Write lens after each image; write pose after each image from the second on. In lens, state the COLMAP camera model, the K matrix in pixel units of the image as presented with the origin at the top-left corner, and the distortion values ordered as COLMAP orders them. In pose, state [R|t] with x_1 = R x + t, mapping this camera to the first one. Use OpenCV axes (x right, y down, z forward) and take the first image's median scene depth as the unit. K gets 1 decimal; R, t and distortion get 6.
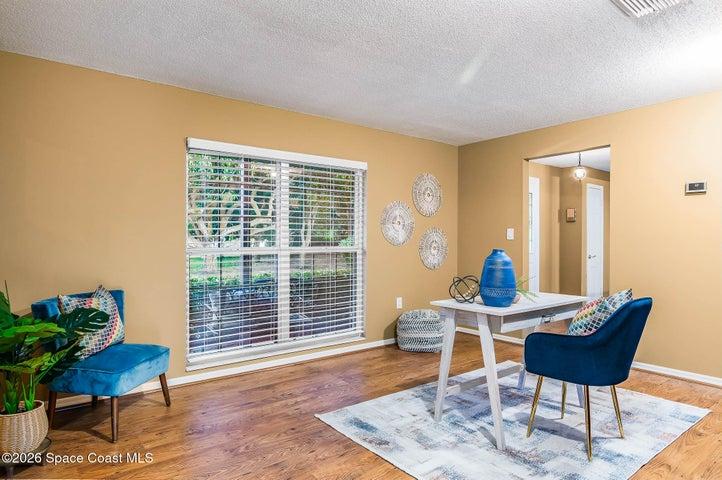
lens RADIAL K [[448.5, 0, 361.9], [0, 448.5, 239.6], [0, 0, 1]] dist [-0.003460, -0.001379]
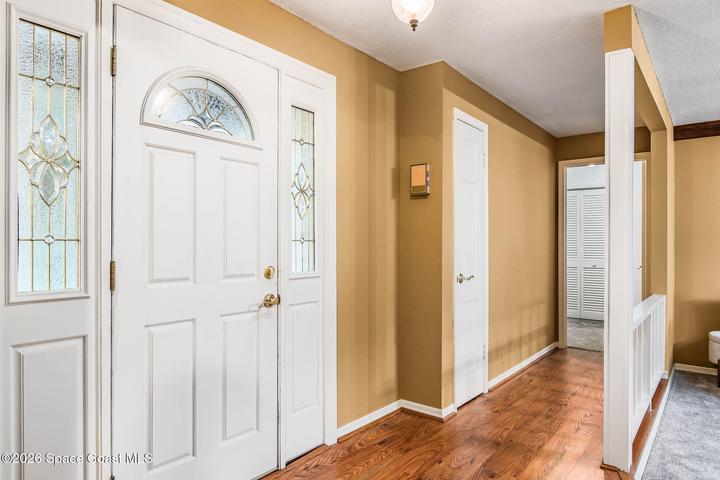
lens RADIAL K [[447.3, 0, 359.3], [0, 447.3, 241.7], [0, 0, 1]] dist [-0.003460, -0.001379]
pose [[0.972631, -0.000385, 0.232355, 0.313106], [0.000931, 0.999997, -0.002240, 0.003976], [-0.232353, 0.002395, 0.972629, 0.602438]]
